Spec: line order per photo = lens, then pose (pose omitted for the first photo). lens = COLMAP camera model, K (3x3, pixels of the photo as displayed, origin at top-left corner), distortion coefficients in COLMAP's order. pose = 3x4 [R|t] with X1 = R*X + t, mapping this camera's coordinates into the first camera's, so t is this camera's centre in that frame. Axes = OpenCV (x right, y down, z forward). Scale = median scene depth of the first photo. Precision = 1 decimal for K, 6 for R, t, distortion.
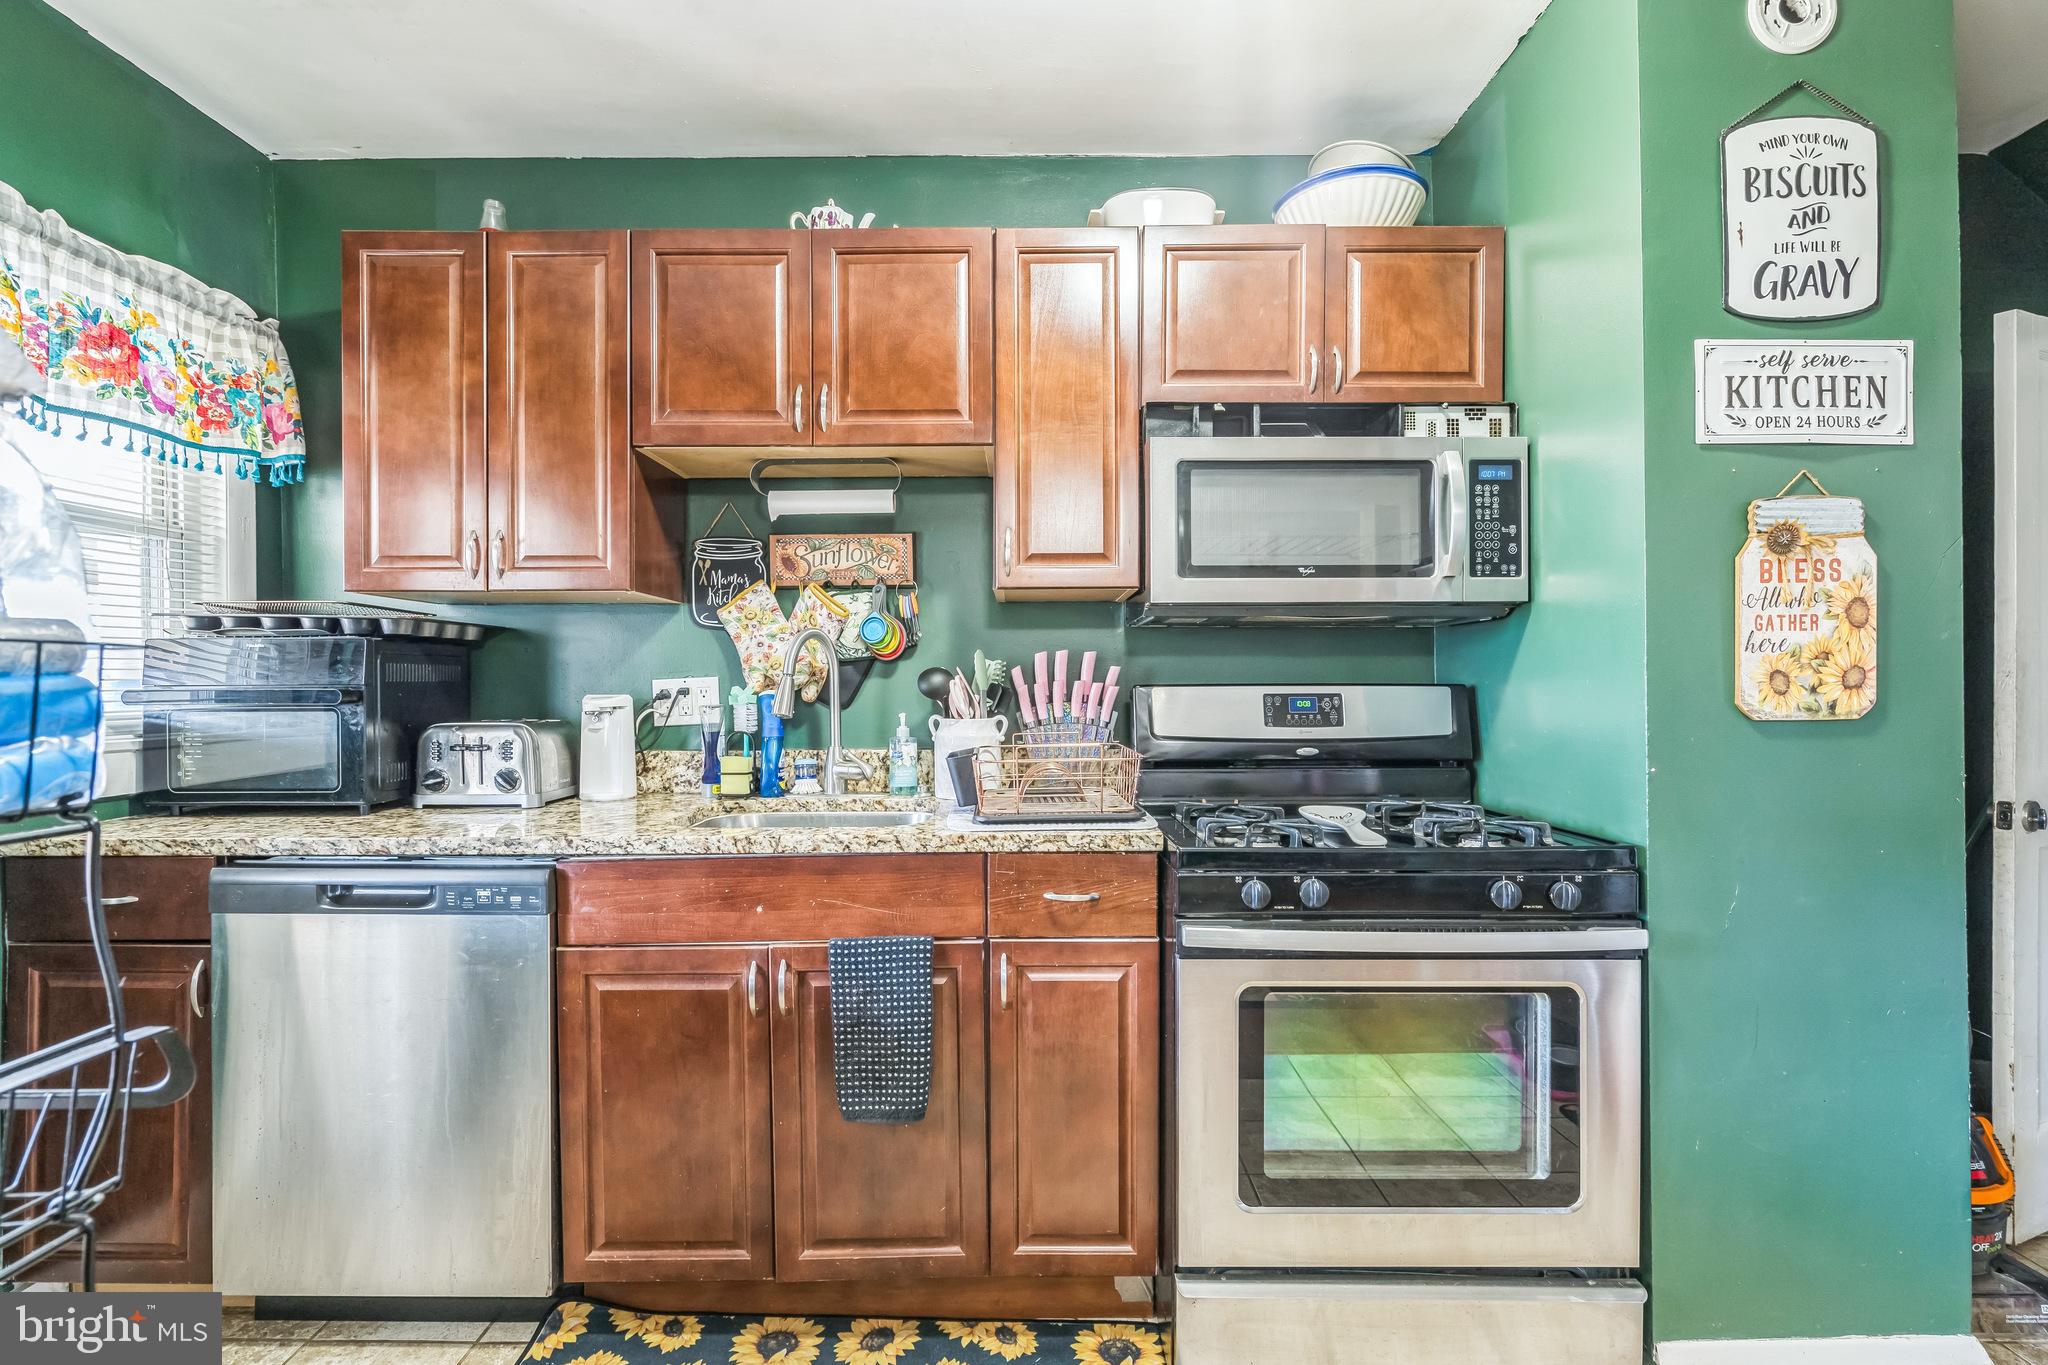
lens RADIAL K [[941.4, 0, 1011.0], [0, 941.4, 690.0], [0, 0, 1]] dist [-0.004784, 0.003265]
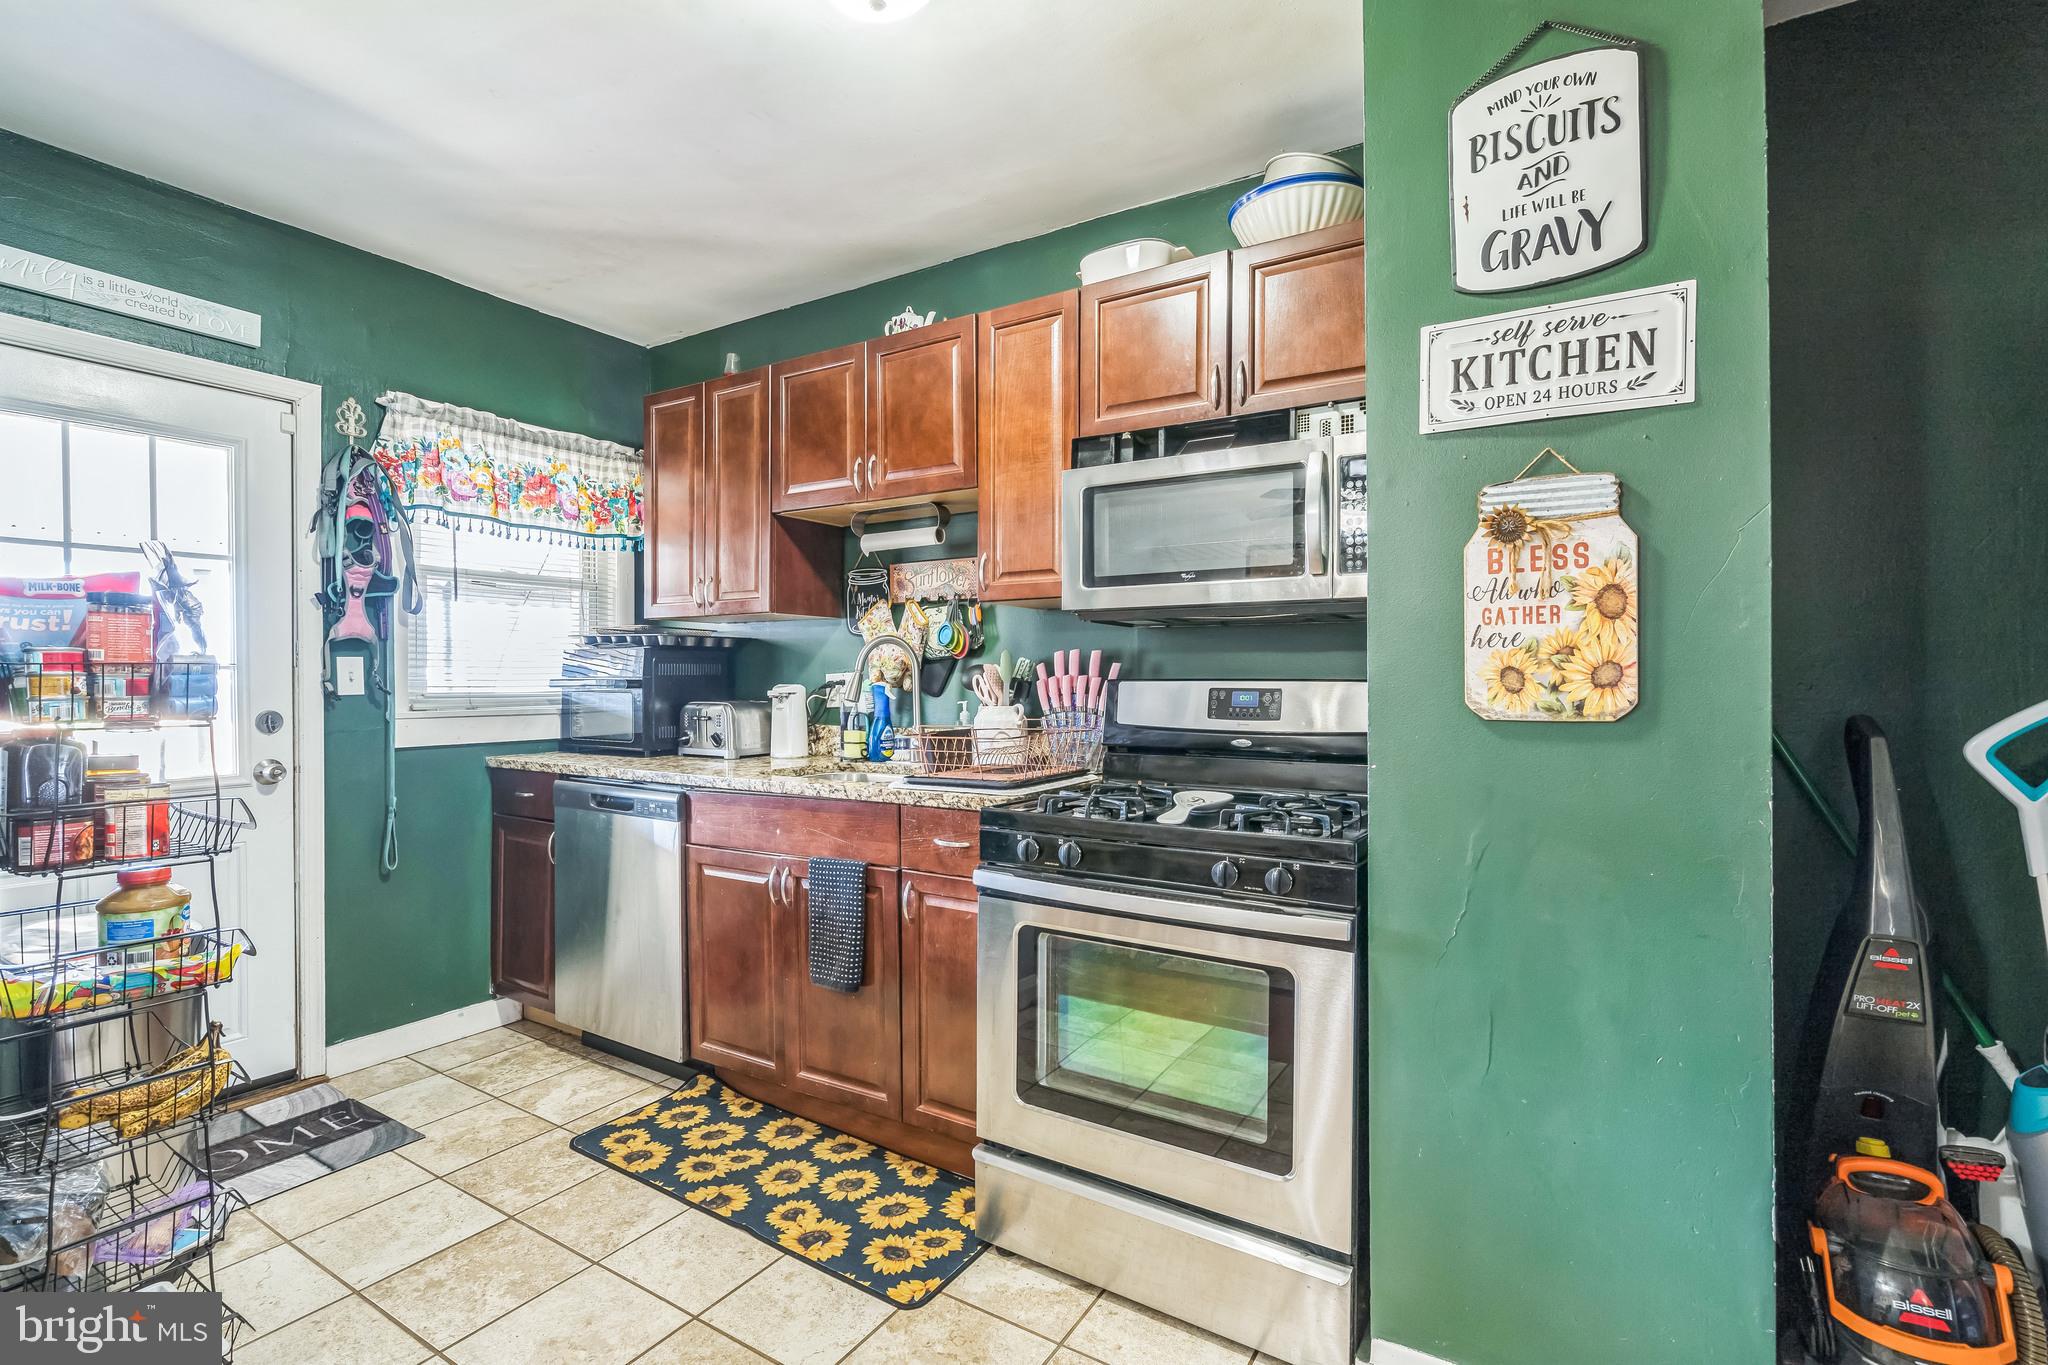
lens RADIAL K [[941.4, 0, 1011.8], [0, 941.4, 691.3], [0, 0, 1]] dist [-0.004784, 0.003265]
pose [[0.848788, 0.011521, -0.528607, 0.782334], [-0.007226, 0.999922, 0.010192, -0.002262], [0.528683, -0.004831, 0.848805, -0.047011]]
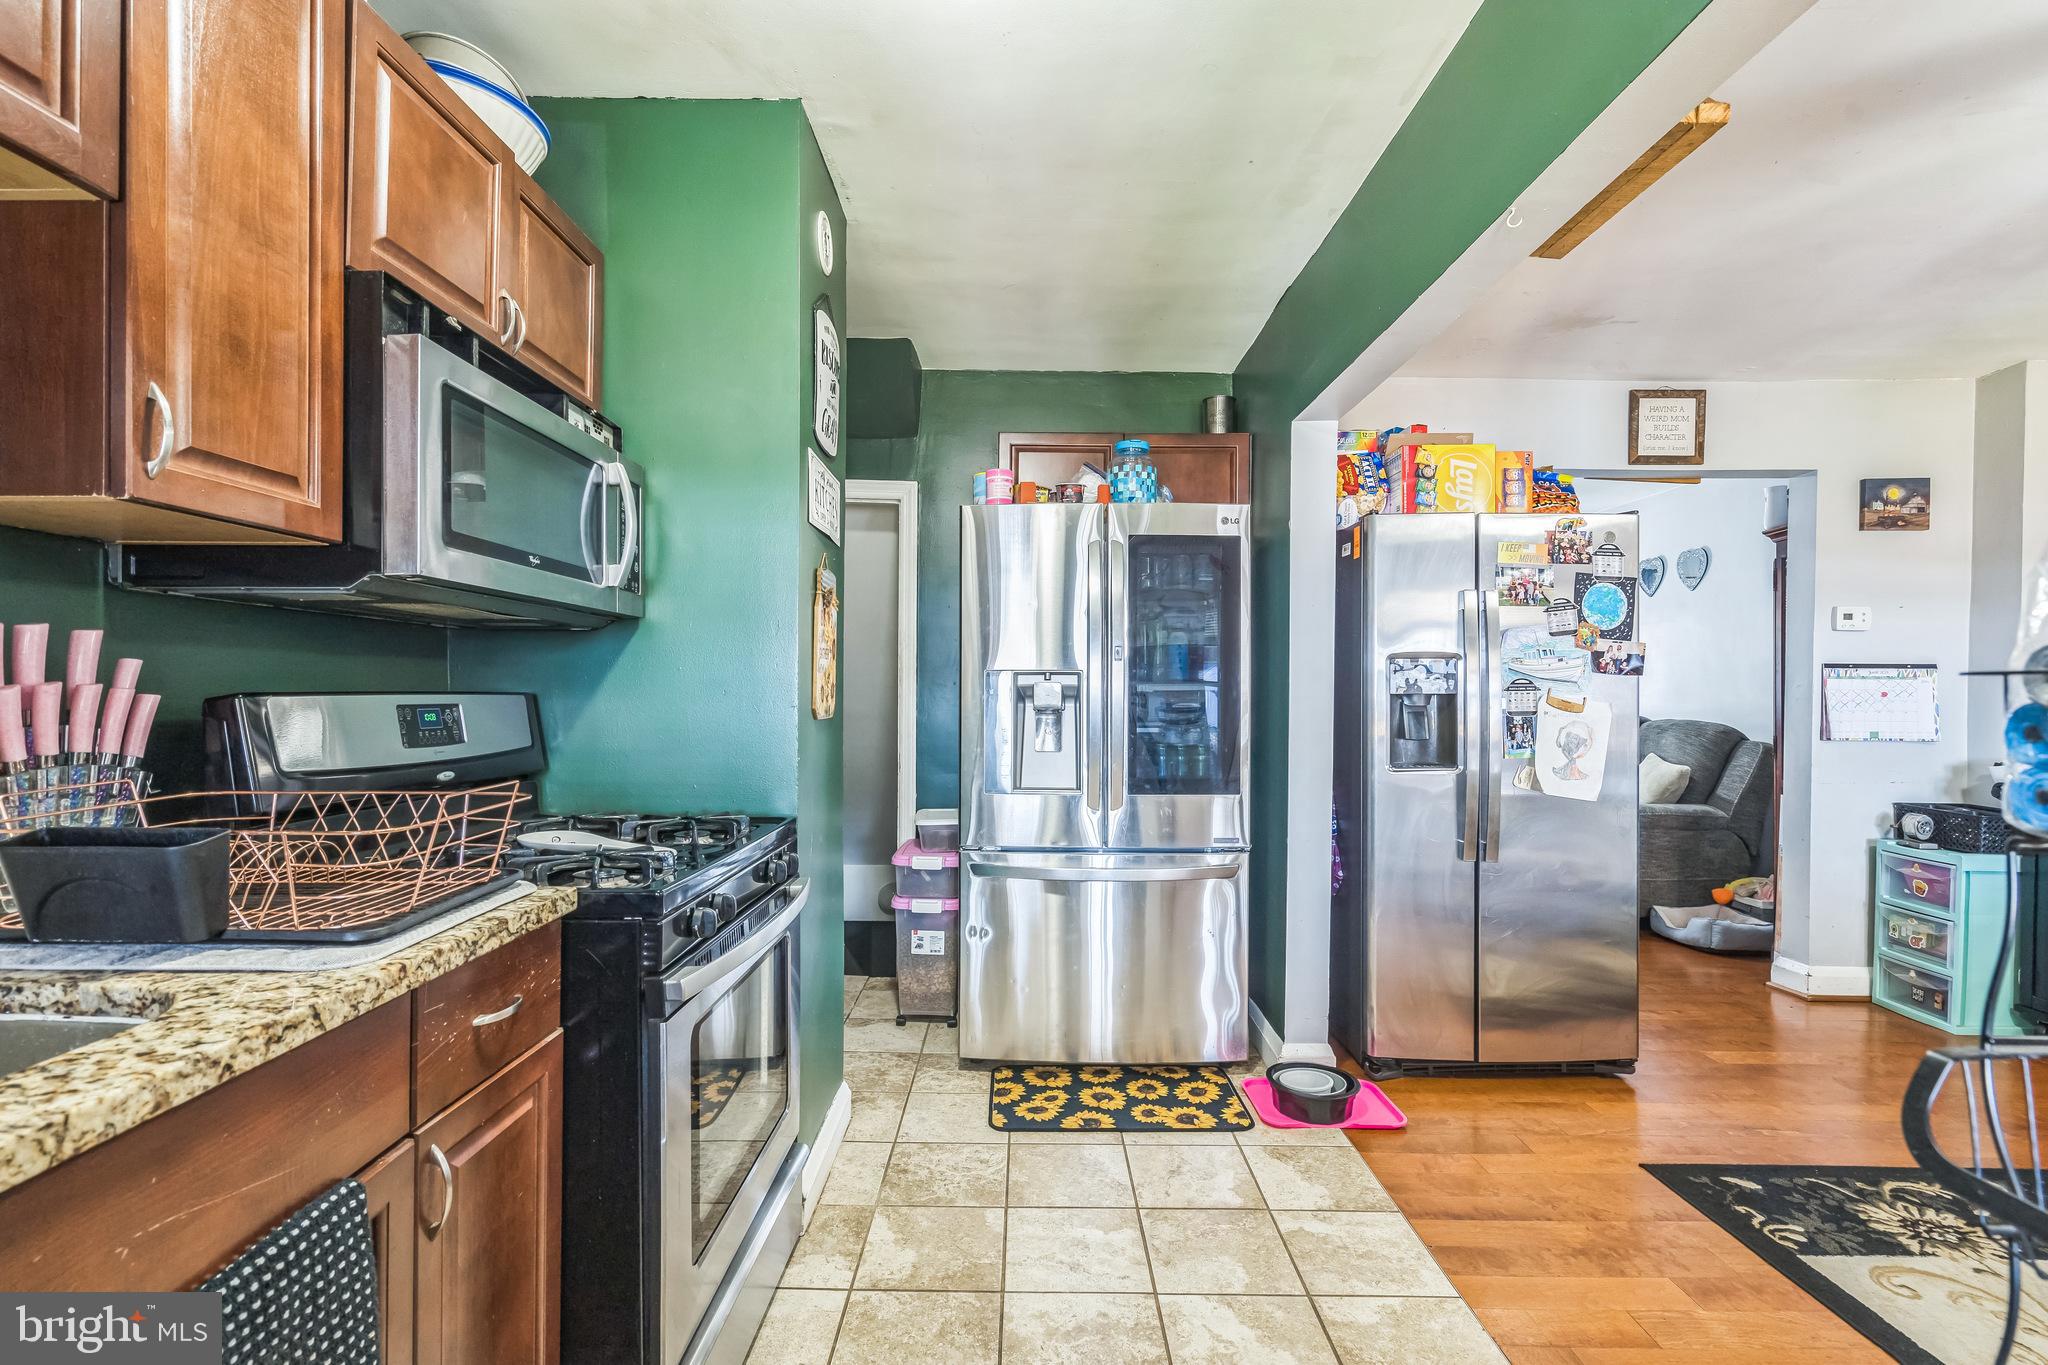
lens RADIAL K [[941.4, 0, 1022.7], [0, 941.4, 697.0], [0, 0, 1]] dist [-0.004784, 0.003265]
pose [[-0.005652, -0.001664, 0.999983, -0.584129], [-0.002378, 0.999996, 0.001651, -0.006146], [-0.999981, -0.002368, -0.005656, 0.606098]]
